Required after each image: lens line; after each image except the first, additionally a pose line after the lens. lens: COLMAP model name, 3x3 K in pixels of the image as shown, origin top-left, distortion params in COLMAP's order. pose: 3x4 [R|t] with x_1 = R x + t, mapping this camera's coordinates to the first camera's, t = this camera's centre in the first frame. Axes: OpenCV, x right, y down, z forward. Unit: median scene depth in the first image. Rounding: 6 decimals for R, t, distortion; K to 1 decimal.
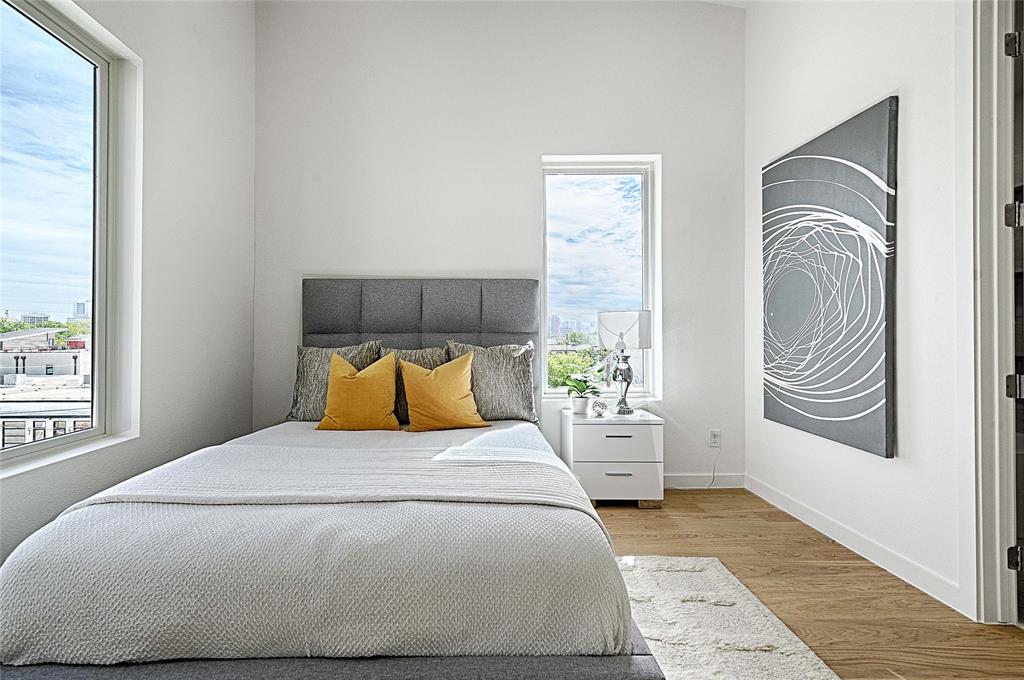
lens RADIAL K [[422.3, 0, 510.3], [0, 422.3, 331.2], [0, 0, 1]] dist [0.000209, 0.000083]
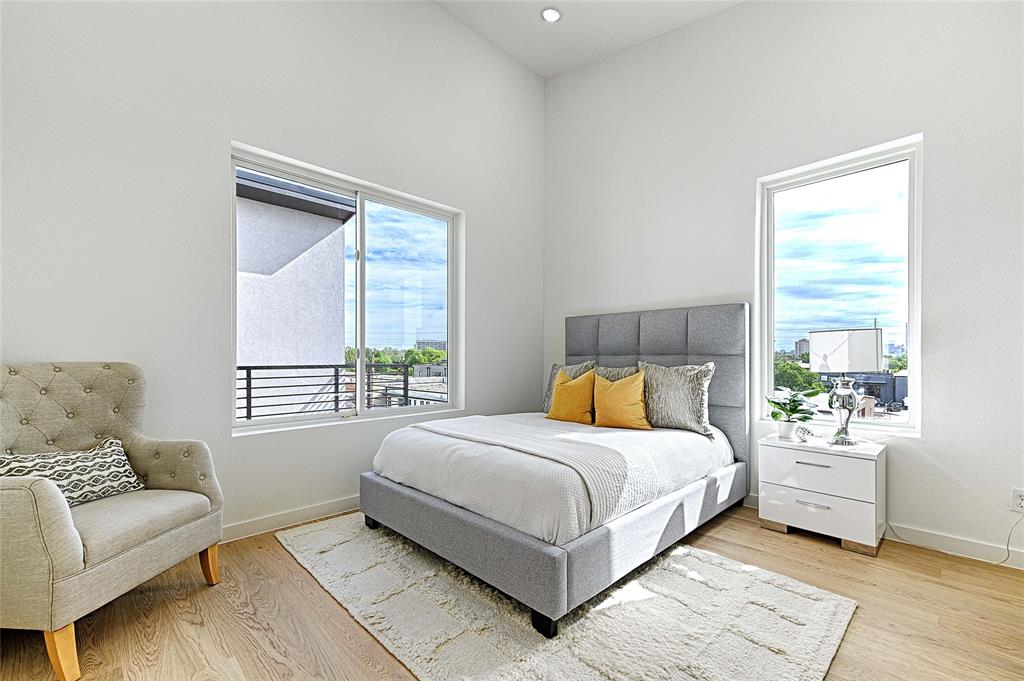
lens RADIAL K [[422.3, 0, 556.9], [0, 422.3, 356.6], [0, 0, 1]] dist [0.000209, 0.000083]
pose [[0.736022, -0.000067, -0.676958, 0.462155], [0.005930, 0.999962, 0.006347, -0.001120], [0.676932, -0.008686, 0.735995, -0.076489]]
